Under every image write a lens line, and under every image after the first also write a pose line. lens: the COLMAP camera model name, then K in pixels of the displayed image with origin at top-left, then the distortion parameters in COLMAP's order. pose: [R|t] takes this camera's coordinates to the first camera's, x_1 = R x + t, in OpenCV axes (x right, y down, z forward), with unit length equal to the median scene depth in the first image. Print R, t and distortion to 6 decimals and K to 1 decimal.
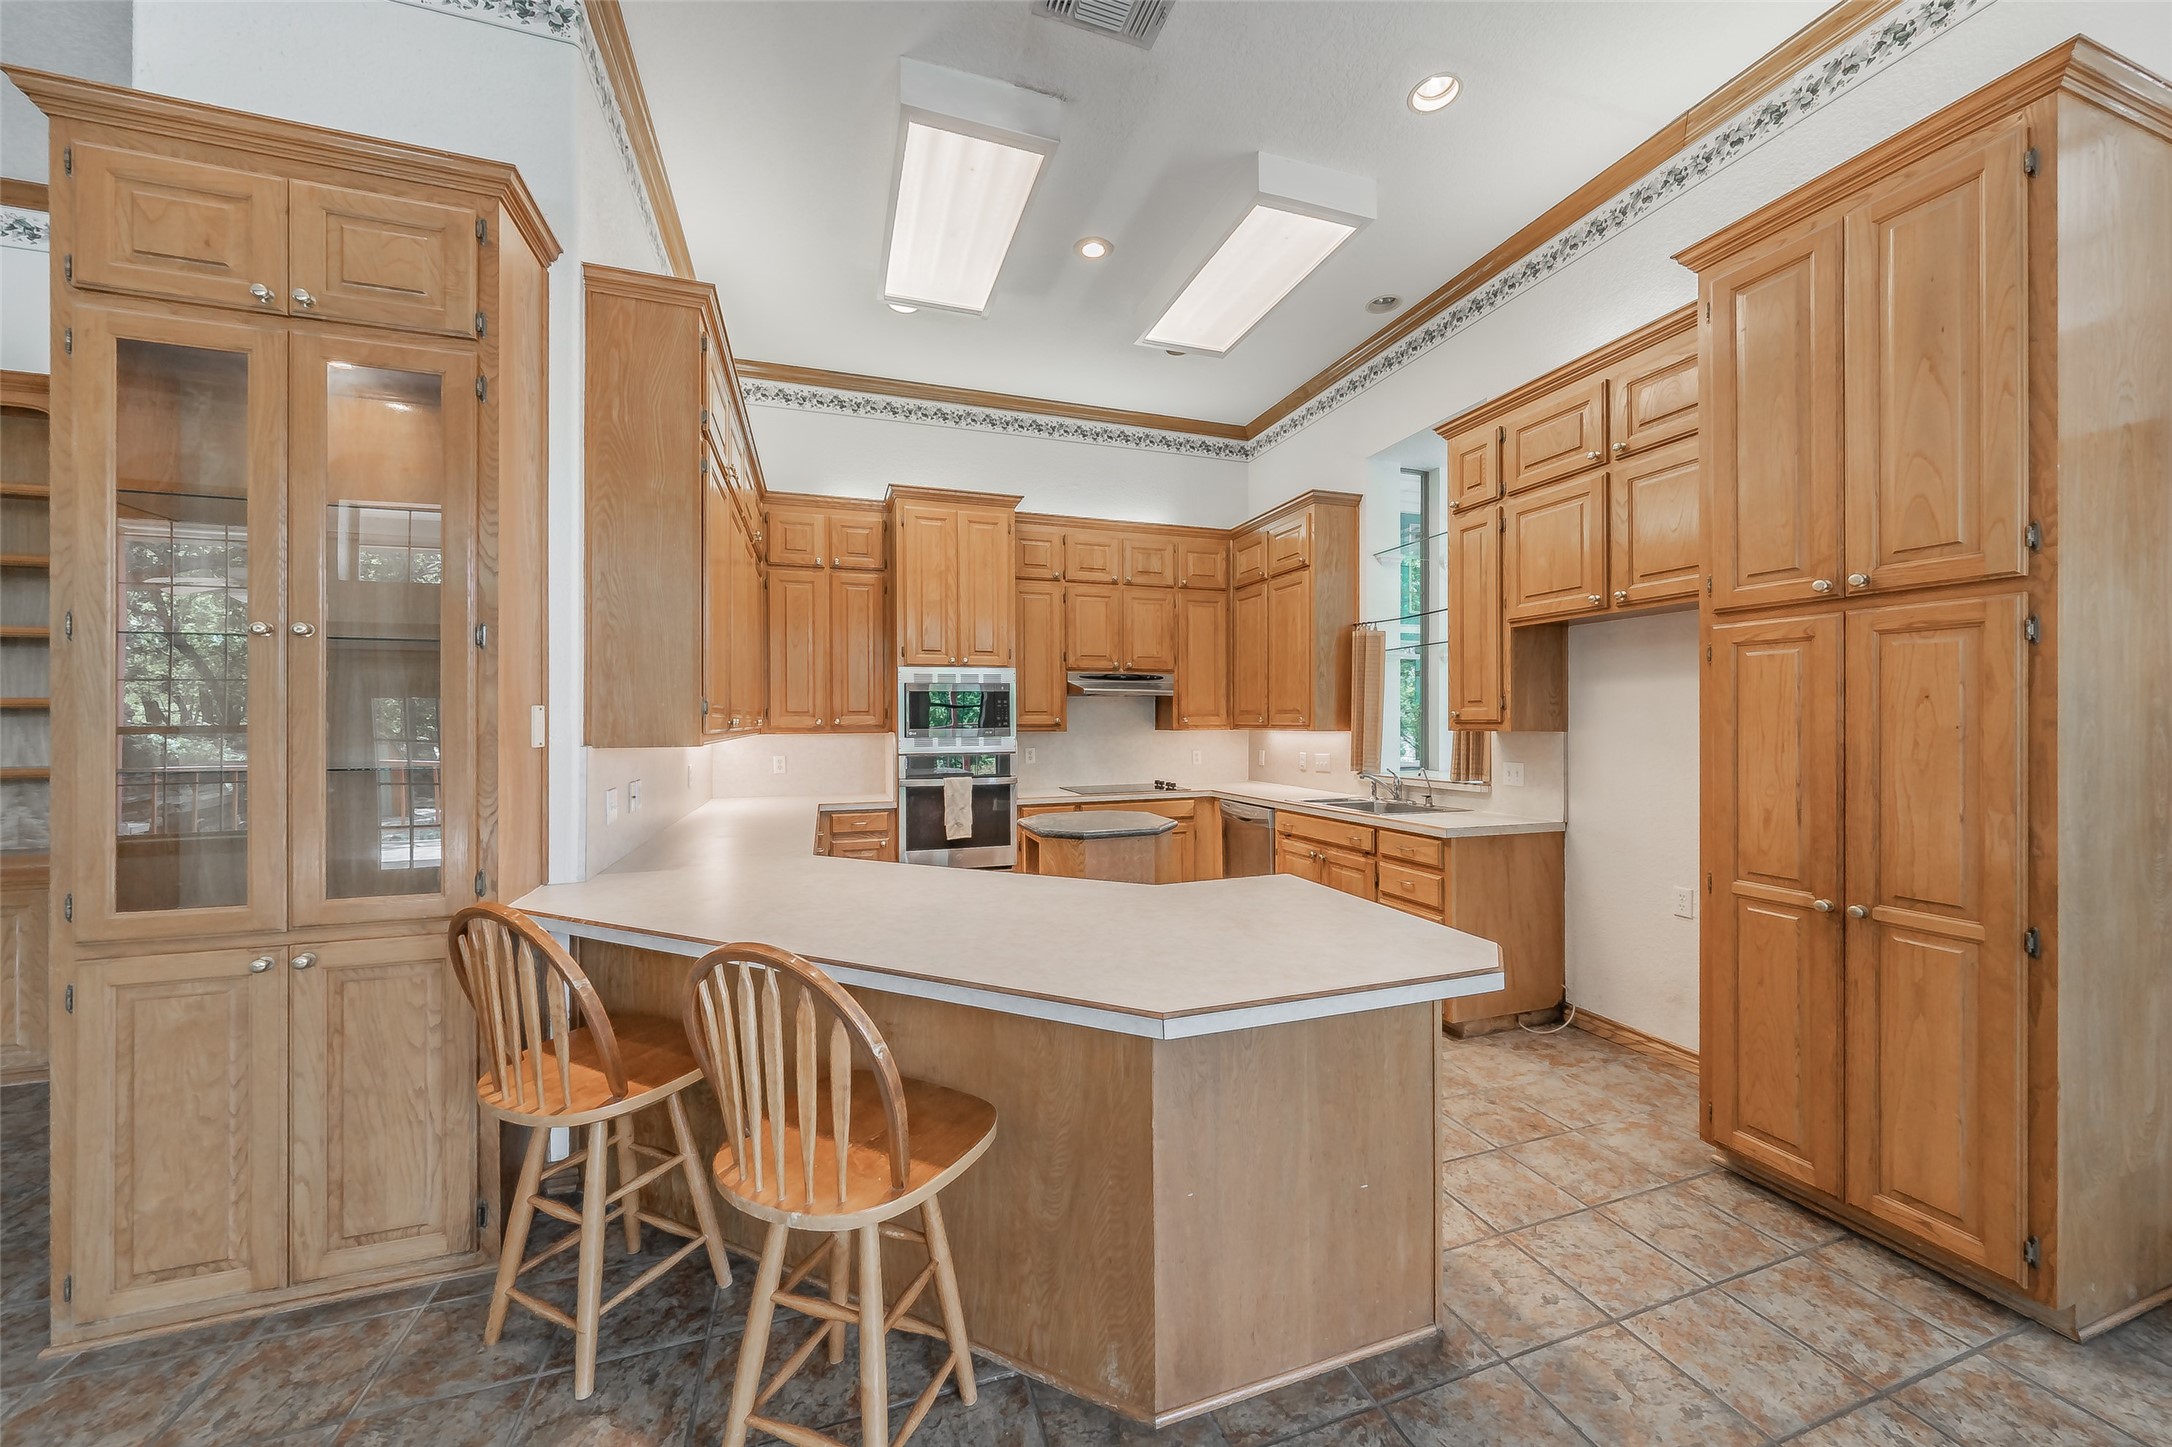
lens RADIAL K [[764.1, 0, 1084.2], [0, 764.1, 722.4], [0, 0, 1]] dist [-0.003415, 0.001030]
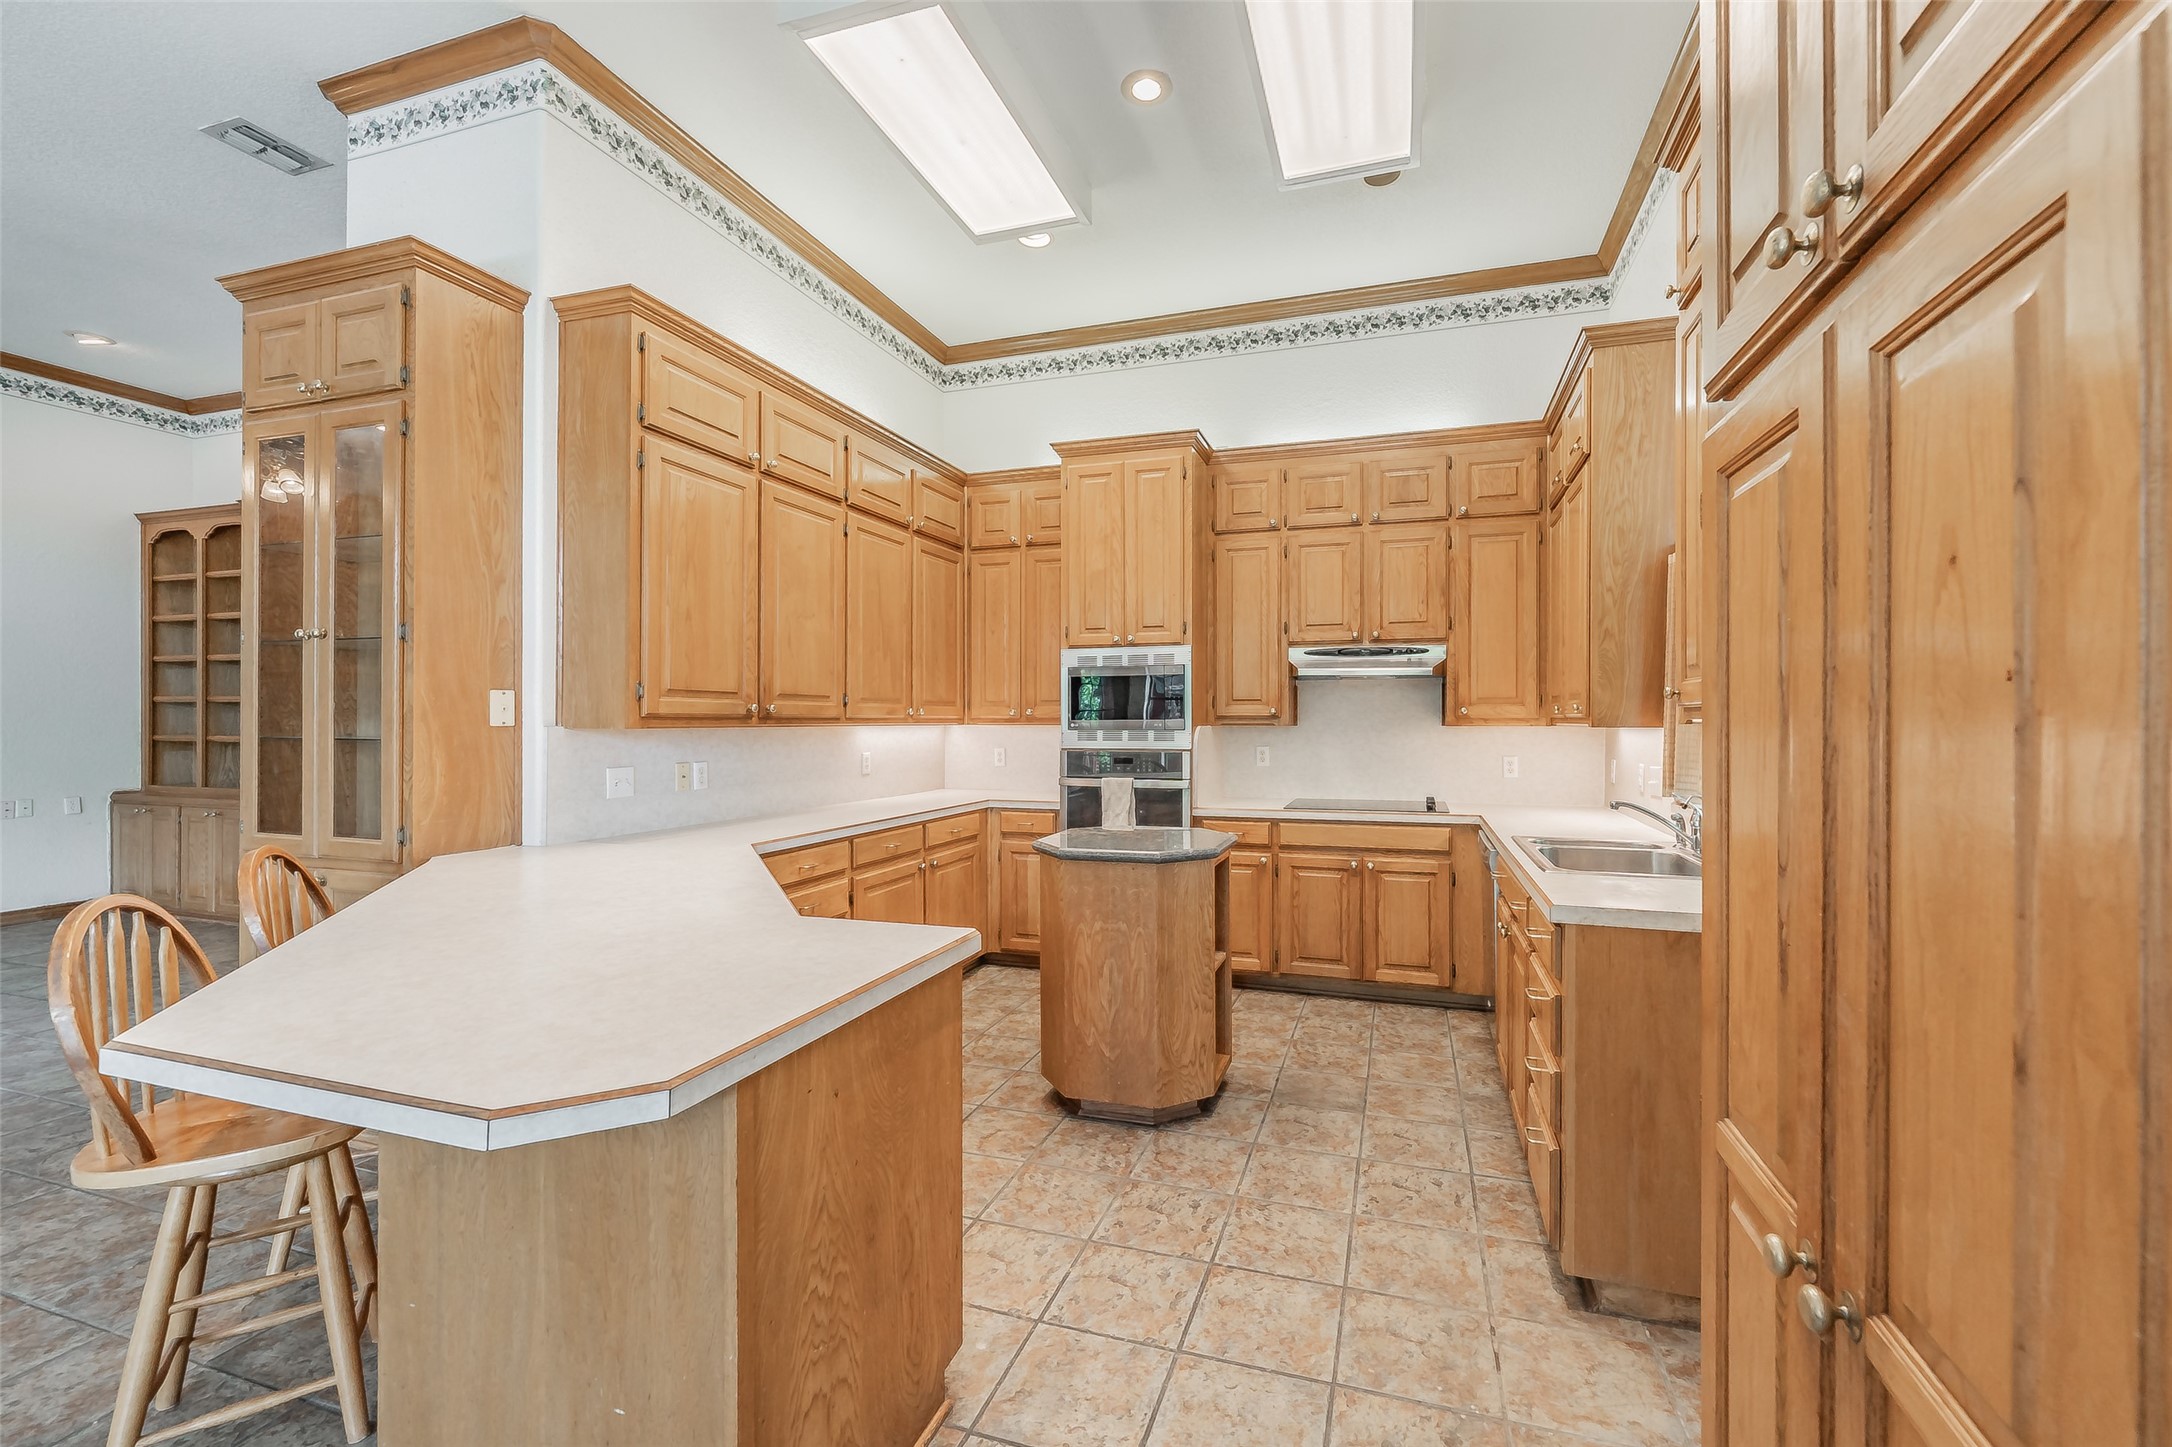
lens RADIAL K [[860.7, 0, 1086.8], [0, 860.7, 720.3], [0, 0, 1]] dist [-0.002163, -0.000126]
pose [[0.815802, 0.004663, -0.578313, 0.339196], [-0.005312, 0.999986, 0.000569, 0.007996], [0.578307, 0.002608, 0.815815, 0.196677]]
